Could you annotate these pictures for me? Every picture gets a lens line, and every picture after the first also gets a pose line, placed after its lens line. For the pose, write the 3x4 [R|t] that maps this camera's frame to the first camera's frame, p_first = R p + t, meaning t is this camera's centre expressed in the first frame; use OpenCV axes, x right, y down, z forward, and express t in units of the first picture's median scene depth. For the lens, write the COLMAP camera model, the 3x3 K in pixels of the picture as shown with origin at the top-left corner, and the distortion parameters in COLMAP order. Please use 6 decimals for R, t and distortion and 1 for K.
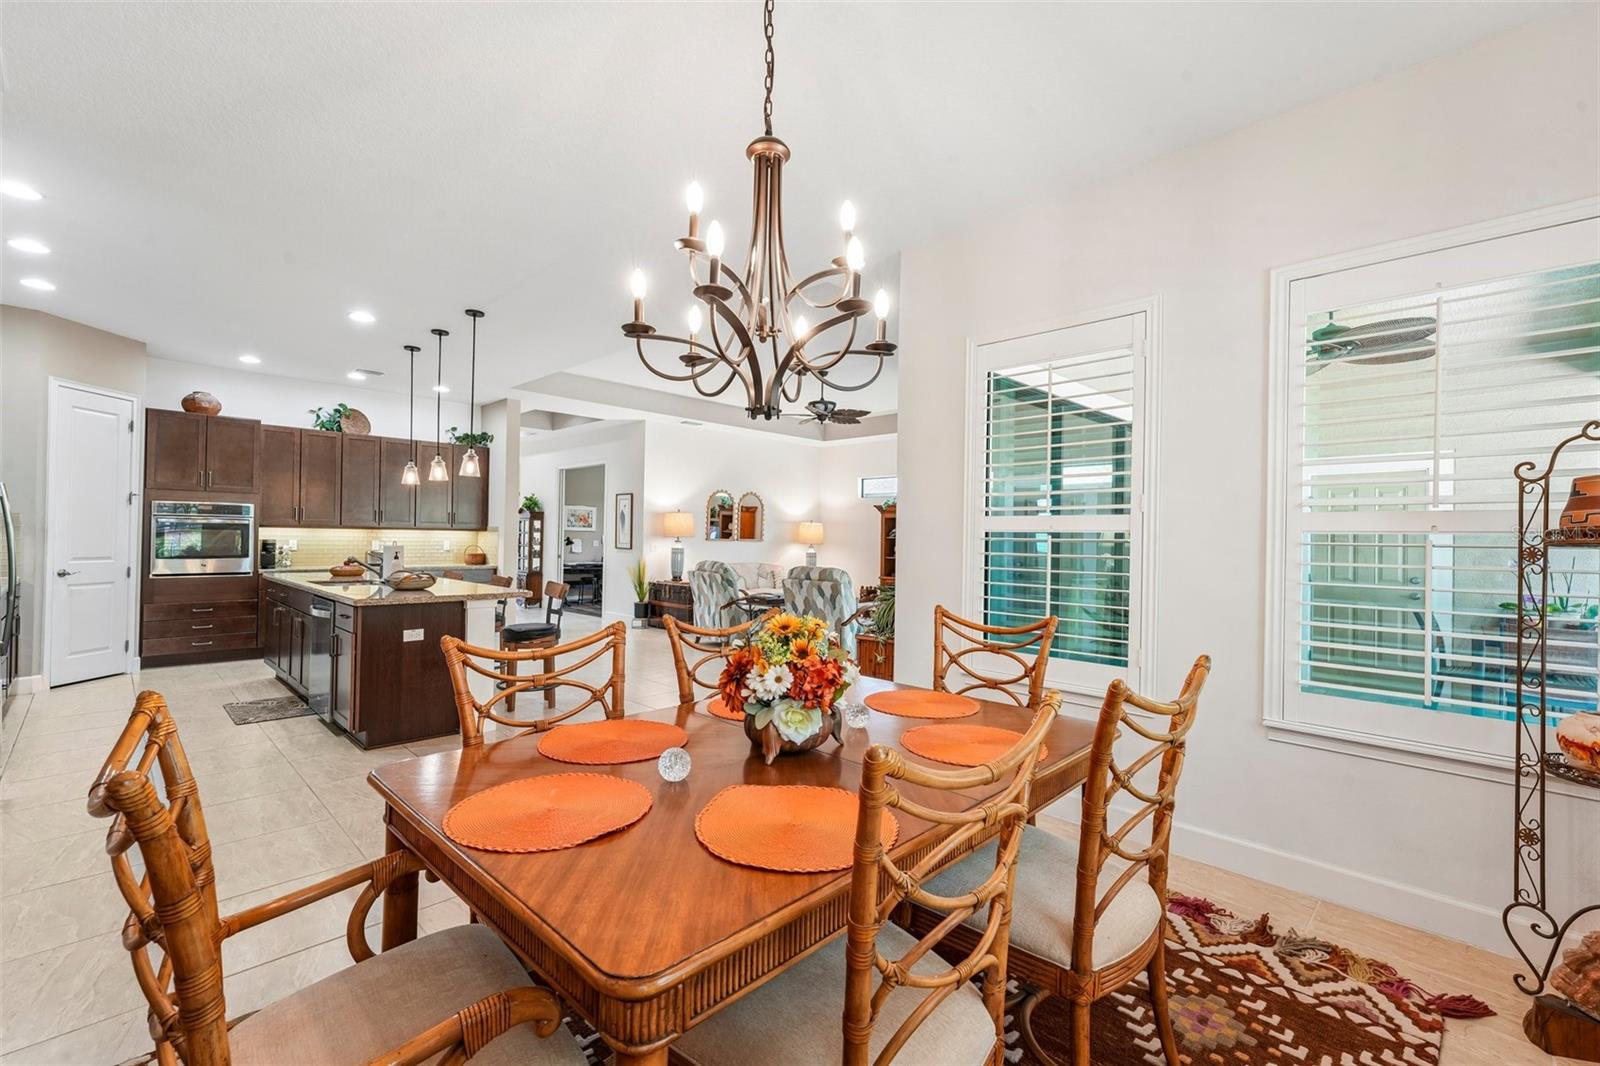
lens RADIAL K [[682.3, 0, 796.3], [0, 682.3, 533.3], [0, 0, 1]] dist [0.010750, 0.000470]
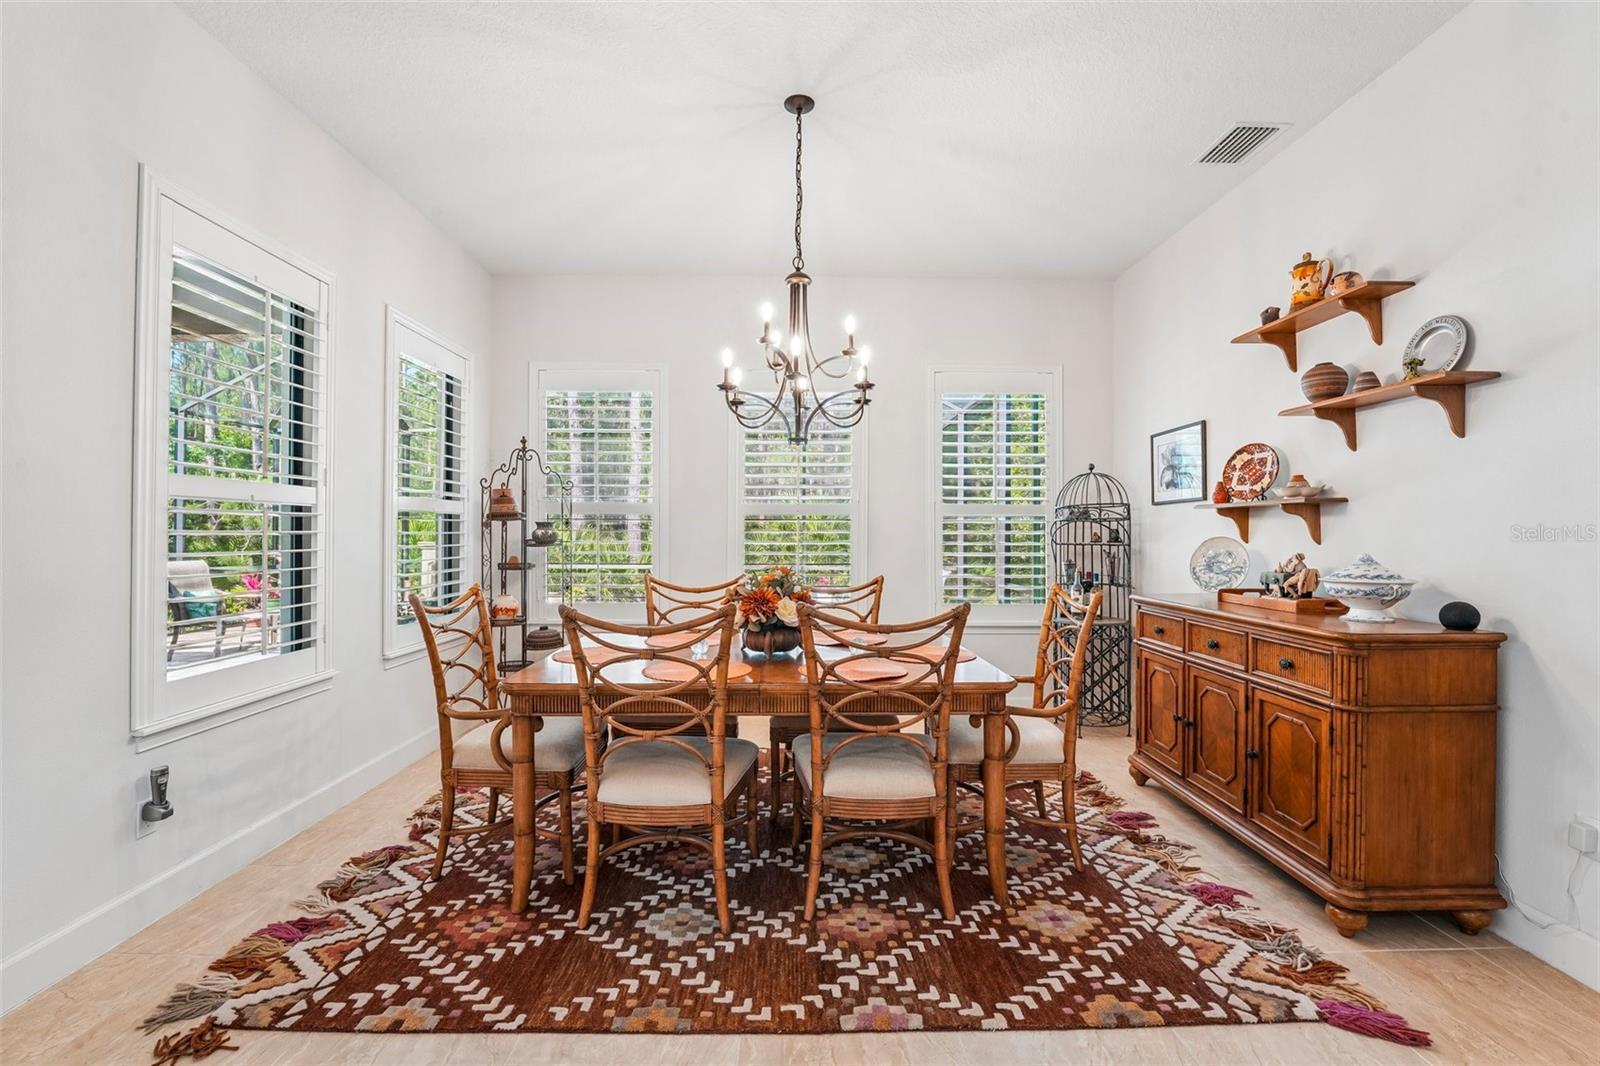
lens RADIAL K [[681.7, 0, 800.0], [0, 681.7, 533.0], [0, 0, 1]] dist [-0.016570, 0.000116]
pose [[-0.711677, -0.018263, 0.702269, -0.275026], [-0.019771, 0.999787, 0.005964, 0.007212], [-0.702229, -0.009641, -0.711886, 0.493113]]
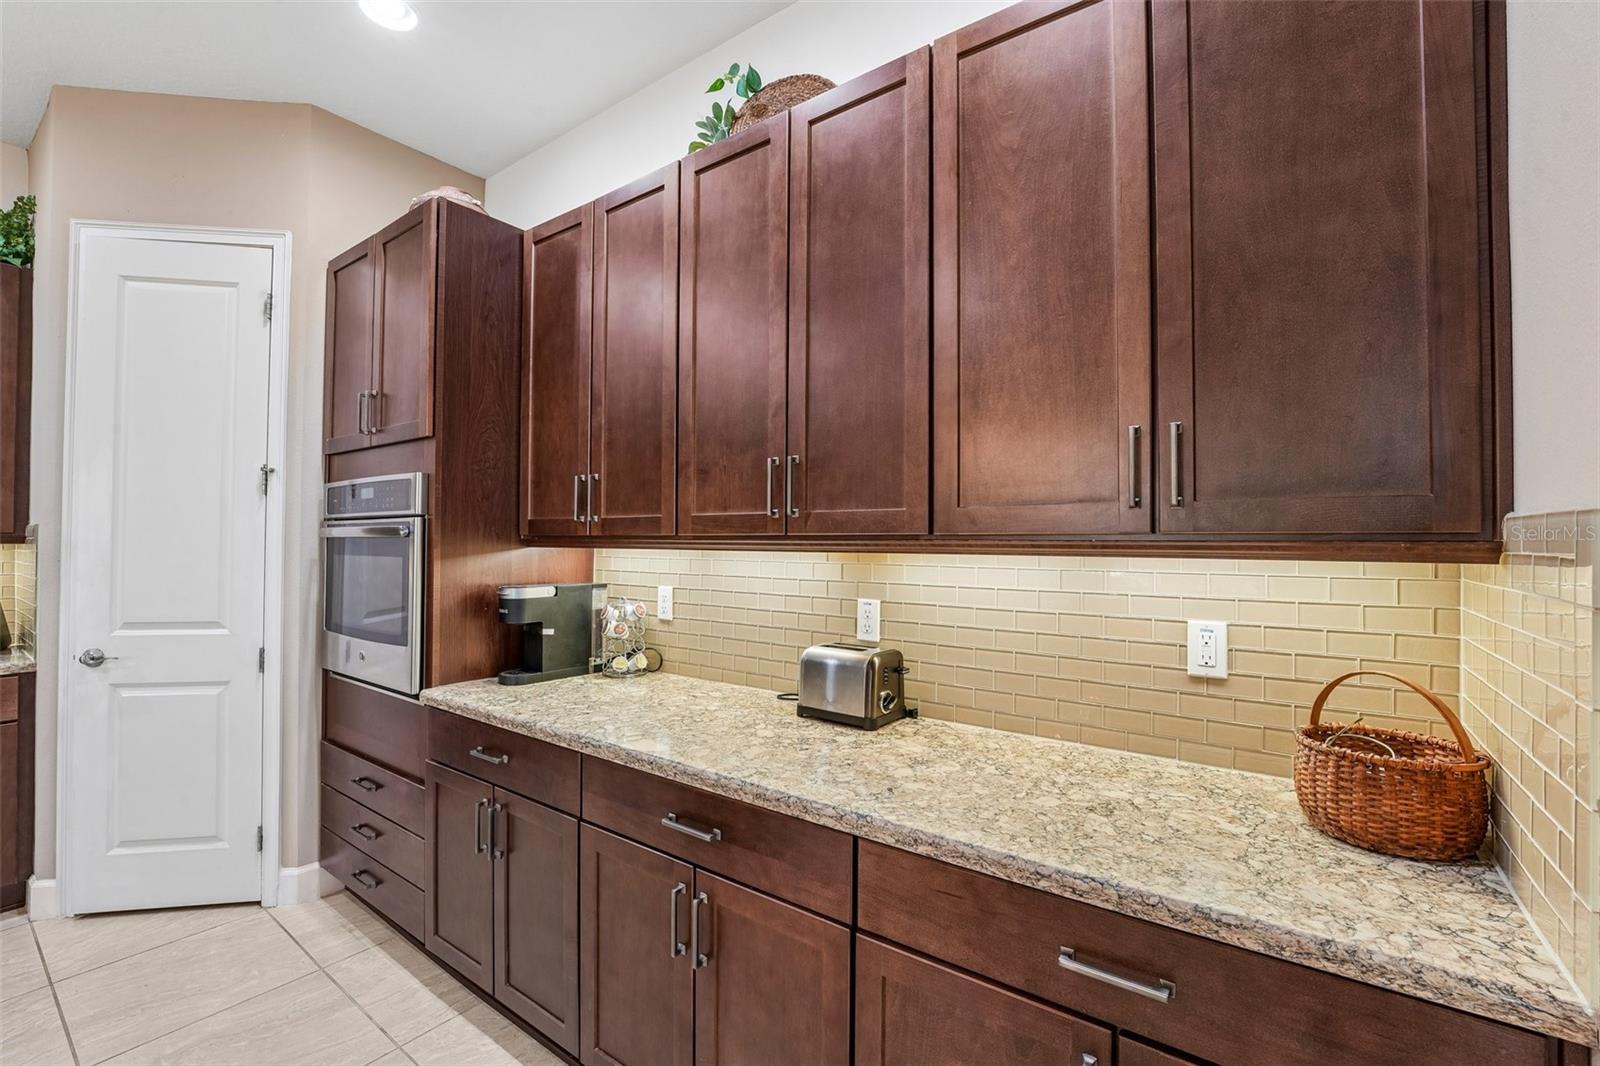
lens RADIAL K [[681.7, 0, 800.0], [0, 681.7, 533.0], [0, 0, 1]] dist [-0.016570, 0.000116]
pose [[0.141707, -0.025623, -0.989577, -0.432250], [0.005522, 0.999670, -0.025093, -0.006127], [0.989893, -0.001909, 0.141801, 1.038920]]
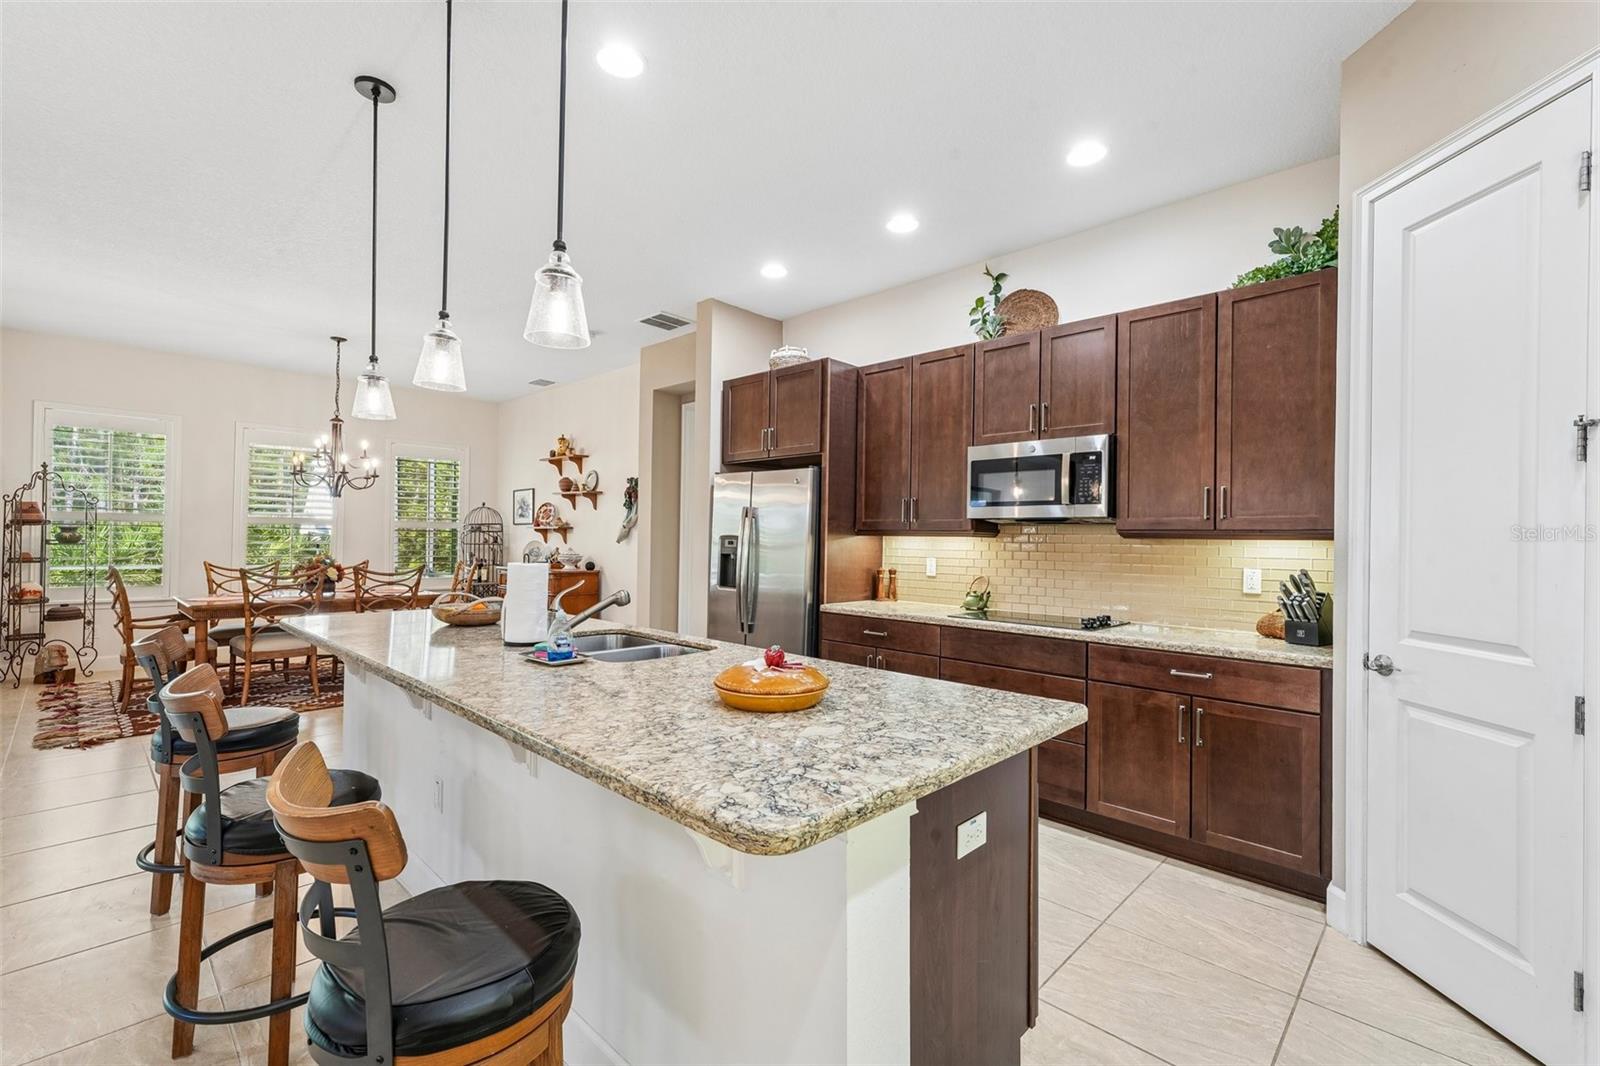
lens RADIAL K [[691.1, 0, 796.0], [0, 691.1, 531.1], [0, 0, 1]] dist [0.013324, 0.000141]
pose [[-0.999433, -0.031304, -0.012436, -0.542060], [-0.031067, 0.999341, -0.018757, -0.000429], [0.013015, -0.018360, -0.999747, 1.046909]]
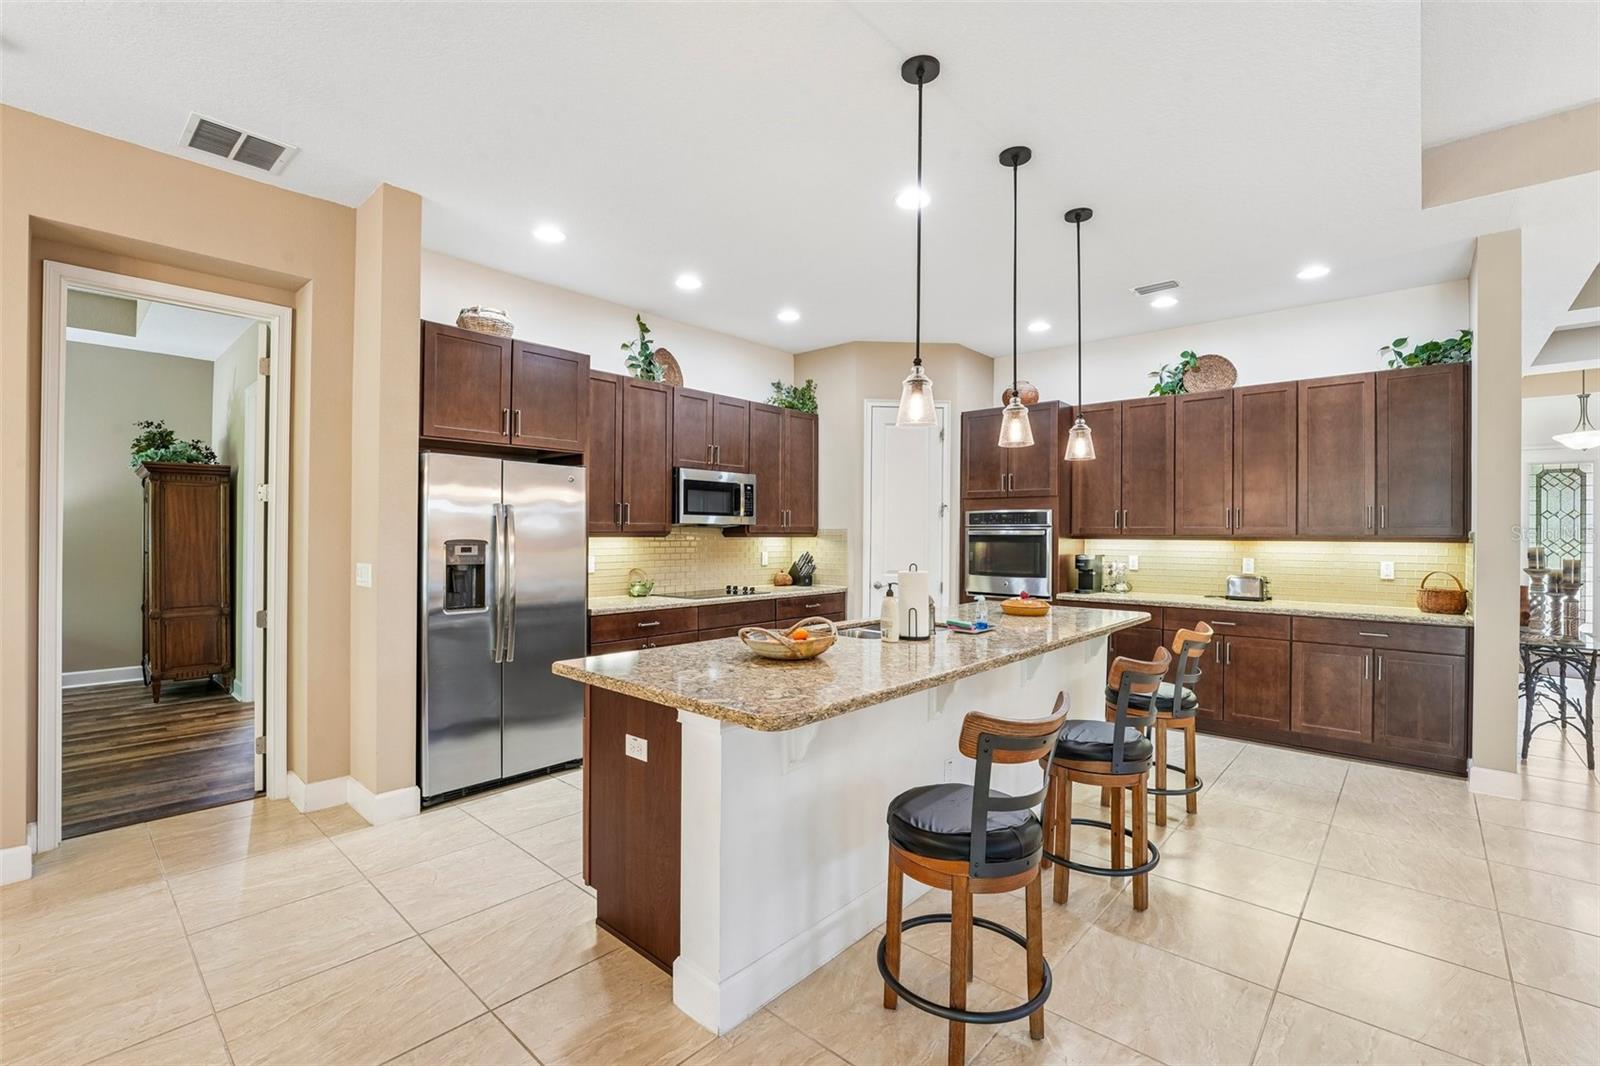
lens RADIAL K [[696.3, 0, 794.9], [0, 696.3, 532.3], [0, 0, 1]] dist [-0.019970, 0.000080]
pose [[0.041323, -0.016665, -0.999007, -0.013845], [0.001312, 0.999861, -0.016625, -0.003401], [0.999145, -0.000624, 0.041339, 0.625368]]
